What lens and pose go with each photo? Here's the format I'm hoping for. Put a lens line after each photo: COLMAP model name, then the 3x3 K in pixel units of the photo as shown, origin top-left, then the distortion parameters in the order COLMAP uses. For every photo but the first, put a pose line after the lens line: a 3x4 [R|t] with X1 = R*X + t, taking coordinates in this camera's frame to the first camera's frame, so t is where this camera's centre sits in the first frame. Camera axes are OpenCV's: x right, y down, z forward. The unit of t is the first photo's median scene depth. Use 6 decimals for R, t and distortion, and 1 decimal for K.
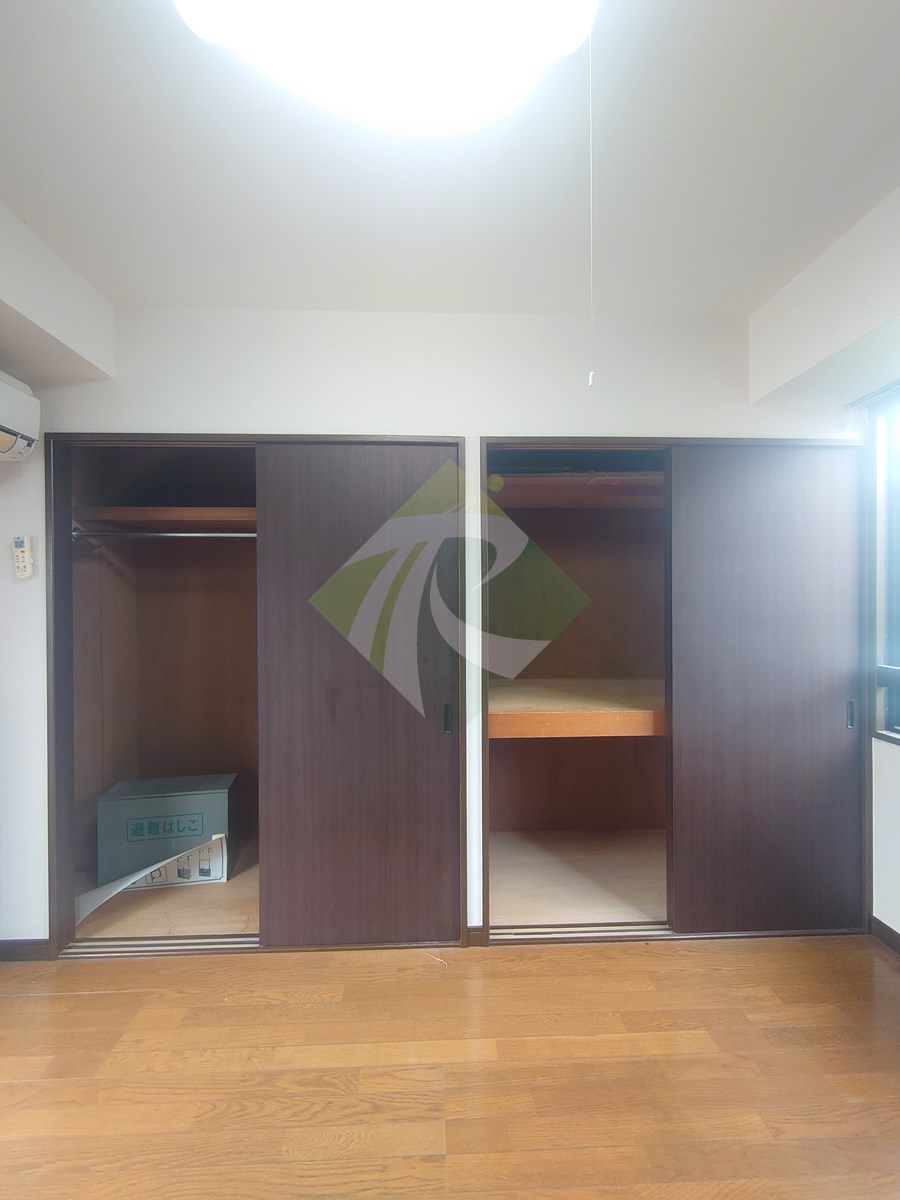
lens RADIAL K [[515.5, 0, 453.5], [0, 515.5, 612.9], [0, 0, 1]] dist [0.003226, -0.000937]
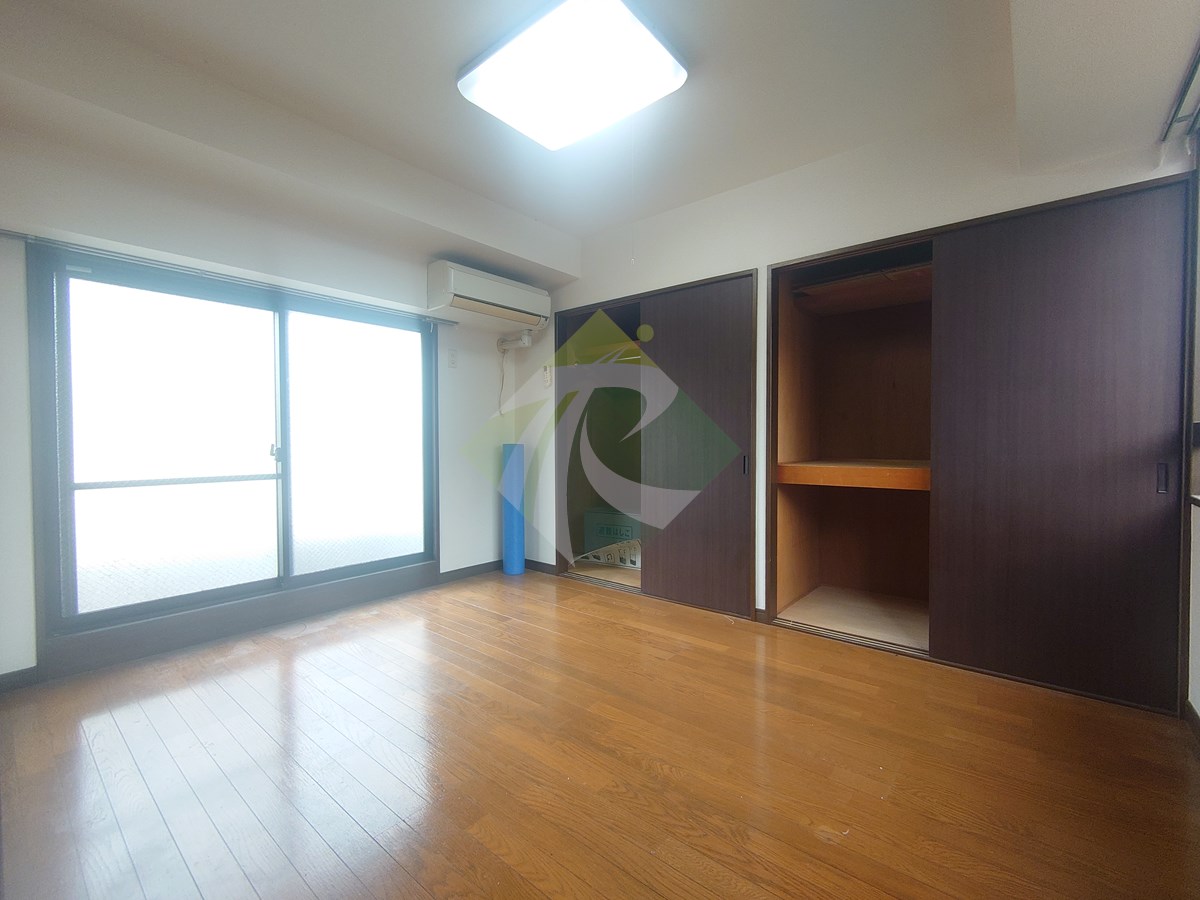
lens RADIAL K [[515.5, 0, 594.7], [0, 515.5, 446.7], [0, 0, 1]] dist [0.003226, -0.000937]
pose [[0.741587, 0.013840, -0.670713, 0.655167], [-0.004217, 0.999864, 0.015970, 0.134679], [0.670843, -0.009015, 0.741545, -0.371687]]
